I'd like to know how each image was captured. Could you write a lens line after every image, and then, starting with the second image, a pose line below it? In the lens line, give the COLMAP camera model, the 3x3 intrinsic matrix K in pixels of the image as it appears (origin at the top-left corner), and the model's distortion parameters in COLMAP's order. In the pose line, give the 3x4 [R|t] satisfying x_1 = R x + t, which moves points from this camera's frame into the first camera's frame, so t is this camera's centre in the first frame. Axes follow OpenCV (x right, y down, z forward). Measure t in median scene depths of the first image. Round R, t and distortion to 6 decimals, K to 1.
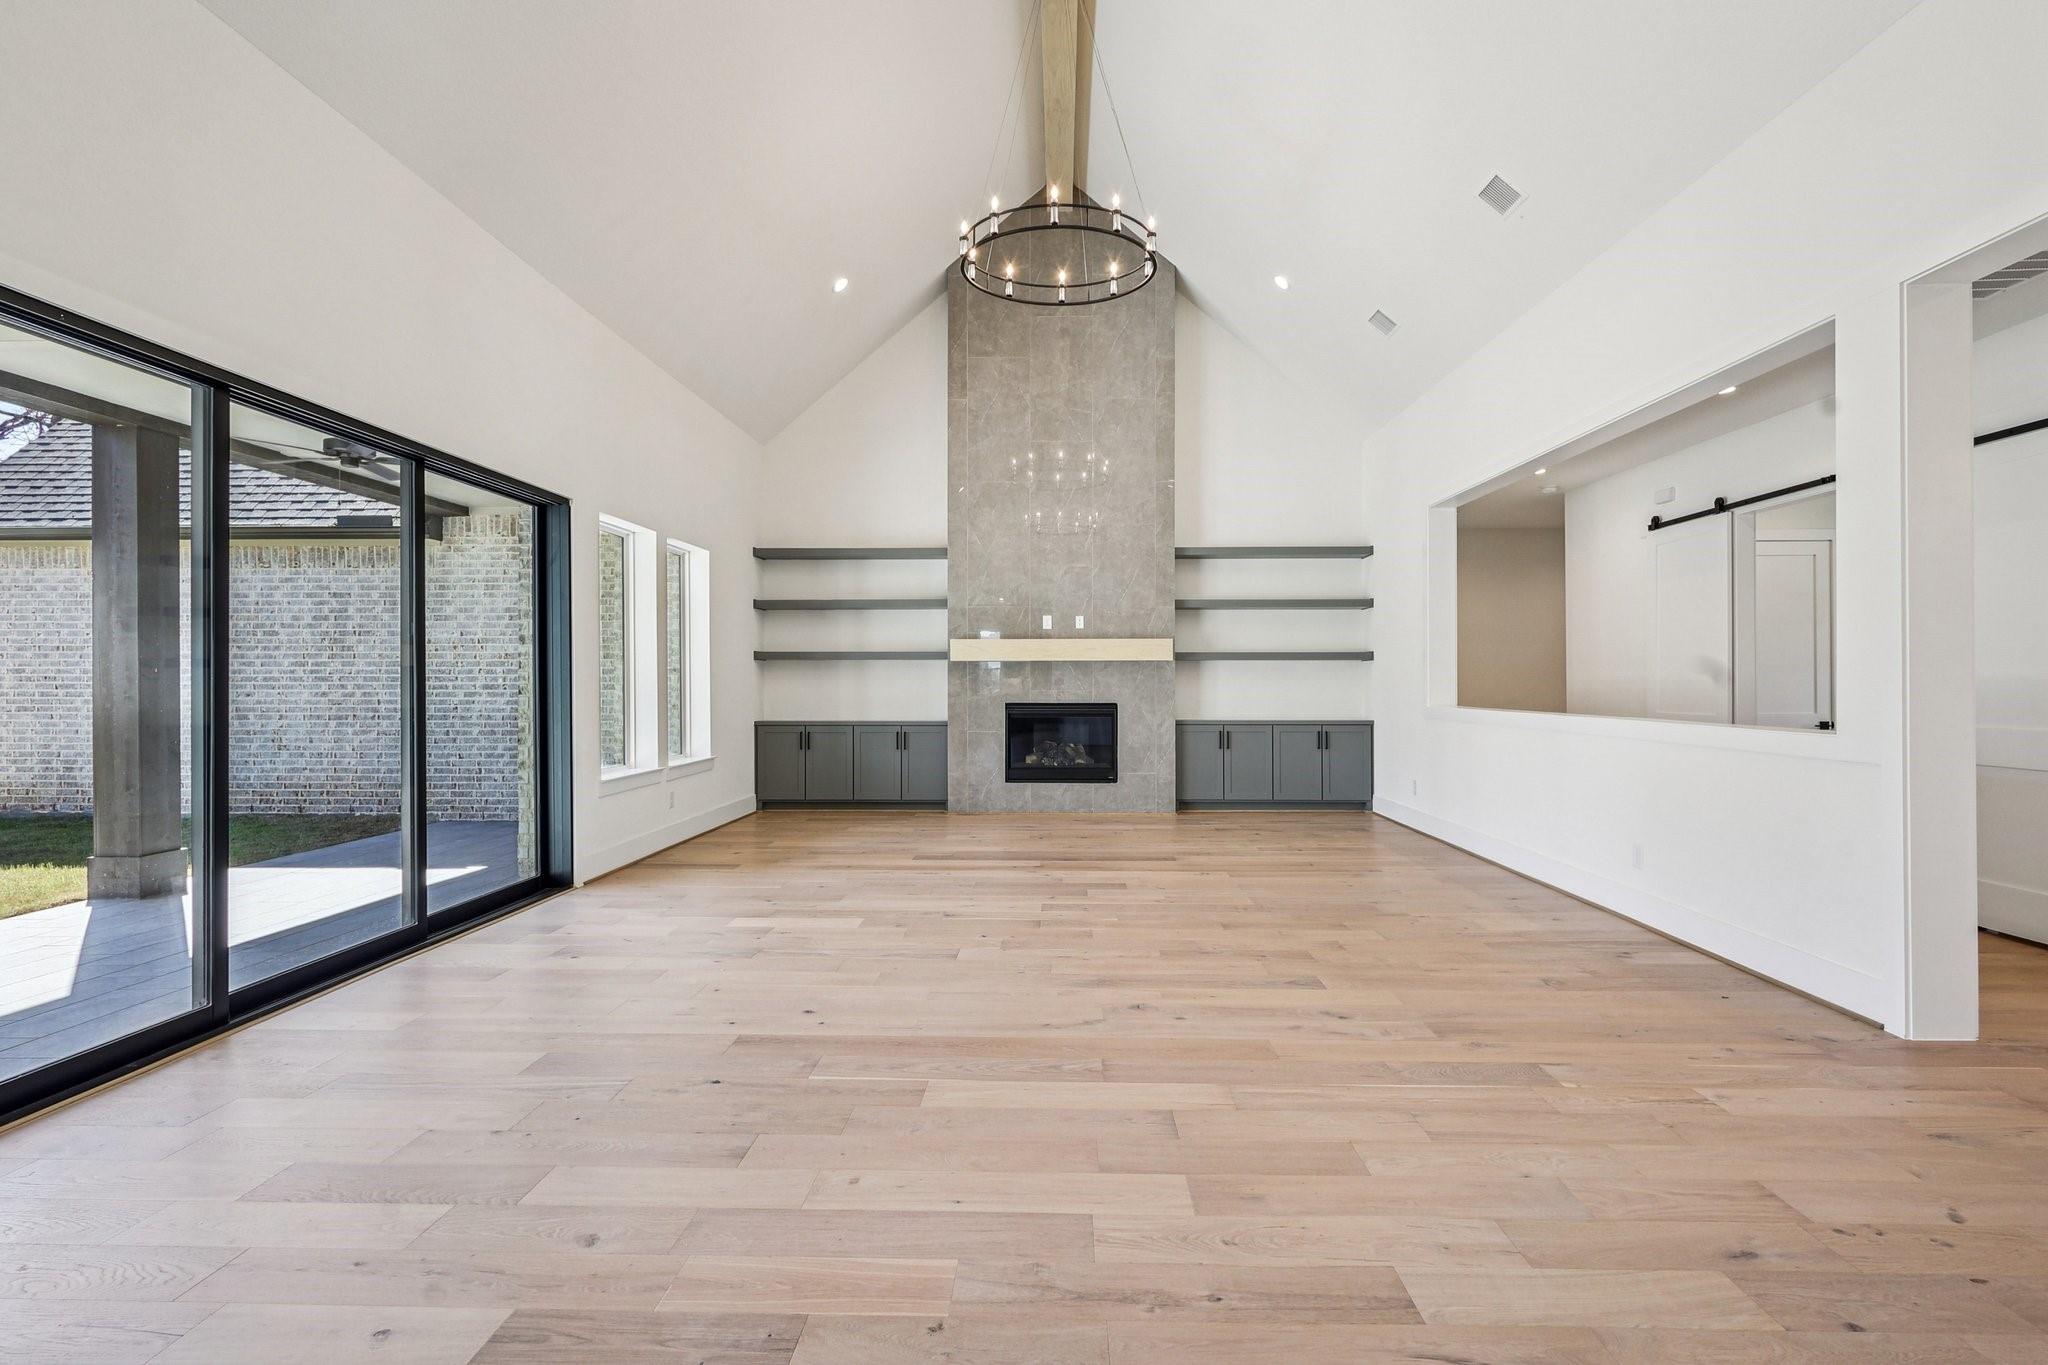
lens RADIAL K [[956.9, 0, 1032.4], [0, 956.9, 685.1], [0, 0, 1]] dist [-0.001335, 0.001798]
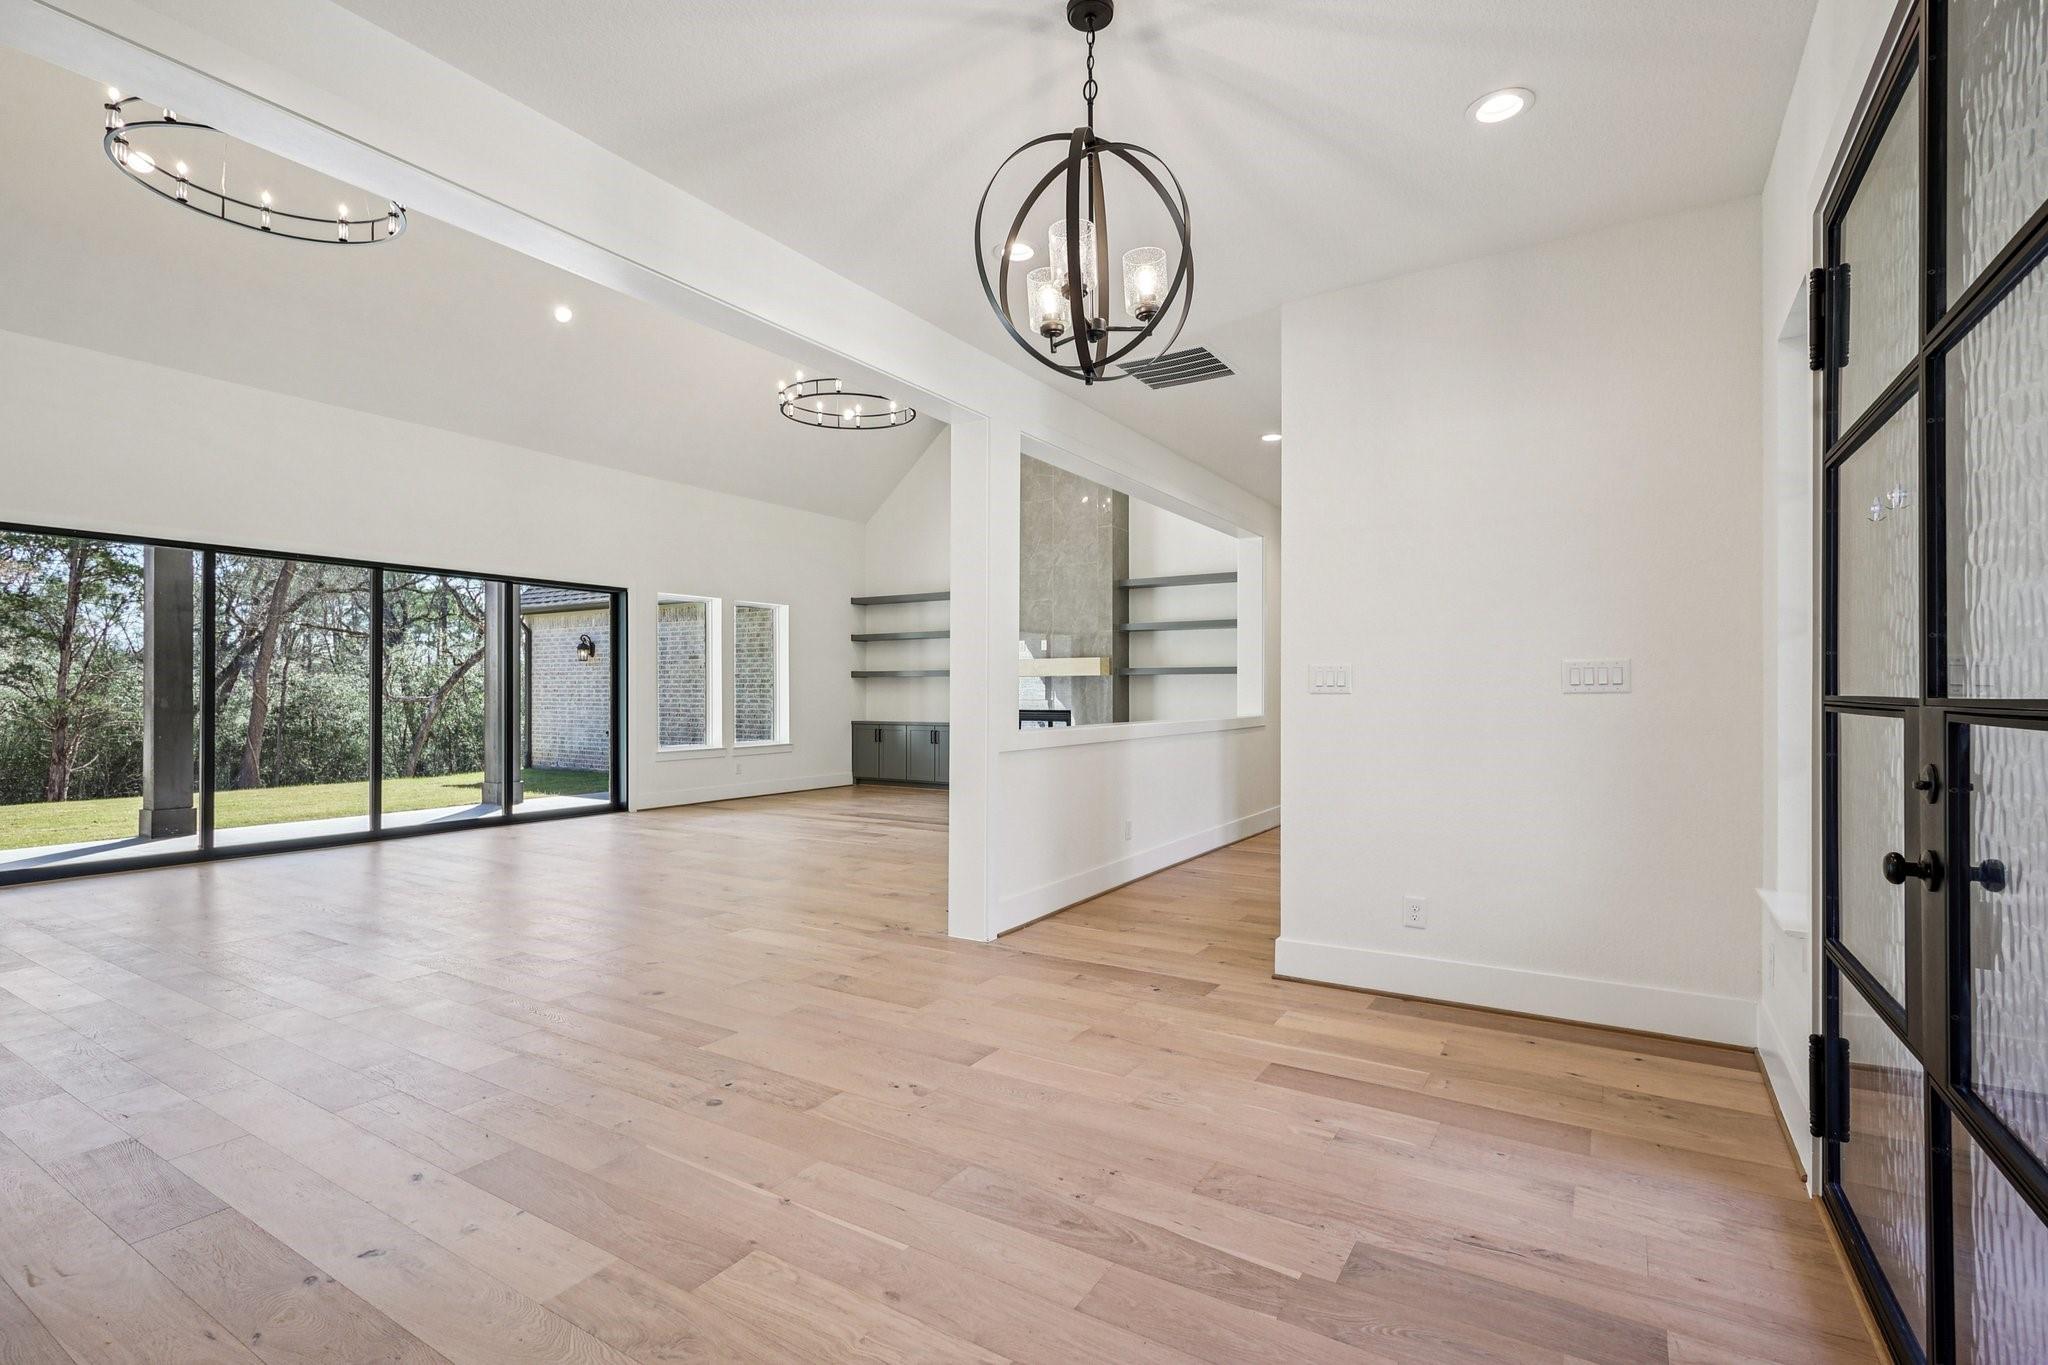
lens RADIAL K [[956.9, 0, 1026.0], [0, 956.9, 687.8], [0, 0, 1]] dist [-0.001335, 0.001798]
pose [[0.859542, -0.002481, -0.511059, 0.898307], [-0.001655, 0.999969, -0.007638, -0.000894], [0.511063, 0.007411, 0.859511, -0.107503]]
